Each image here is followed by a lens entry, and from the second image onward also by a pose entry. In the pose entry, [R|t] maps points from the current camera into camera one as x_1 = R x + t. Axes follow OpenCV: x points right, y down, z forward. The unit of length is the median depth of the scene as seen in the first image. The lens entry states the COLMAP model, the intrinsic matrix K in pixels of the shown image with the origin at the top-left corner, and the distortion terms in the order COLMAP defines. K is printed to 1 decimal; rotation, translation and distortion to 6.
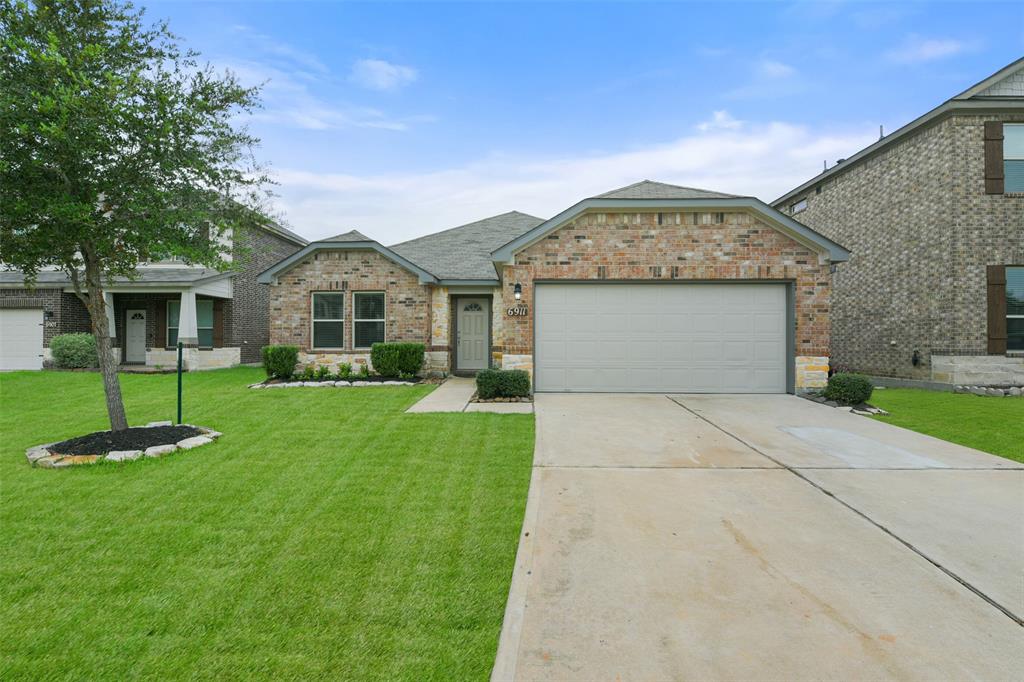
lens RADIAL K [[441.9, 0, 514.6], [0, 441.9, 345.5], [0, 0, 1]] dist [-0.009462, 0.000102]
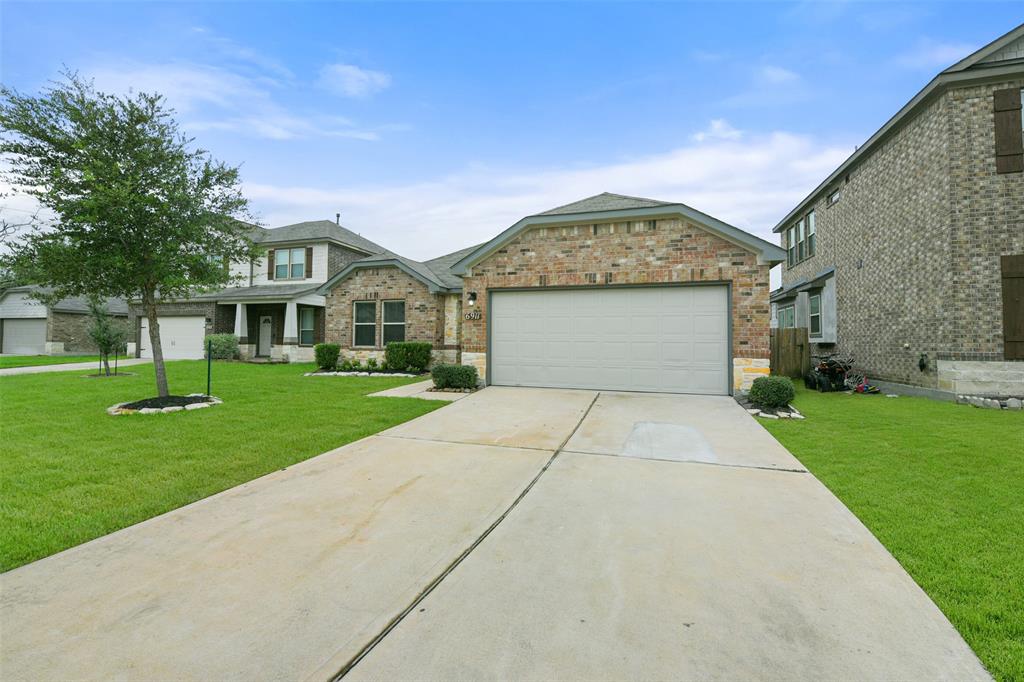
lens RADIAL K [[425.6, 0, 505.4], [0, 425.6, 335.9], [0, 0, 1]] dist [-0.008853, 0.000024]
pose [[0.960587, 0.002420, -0.277969, 0.375504], [-0.008792, 0.999726, -0.021678, 0.000048], [0.277840, 0.023268, 0.960345, -0.059279]]
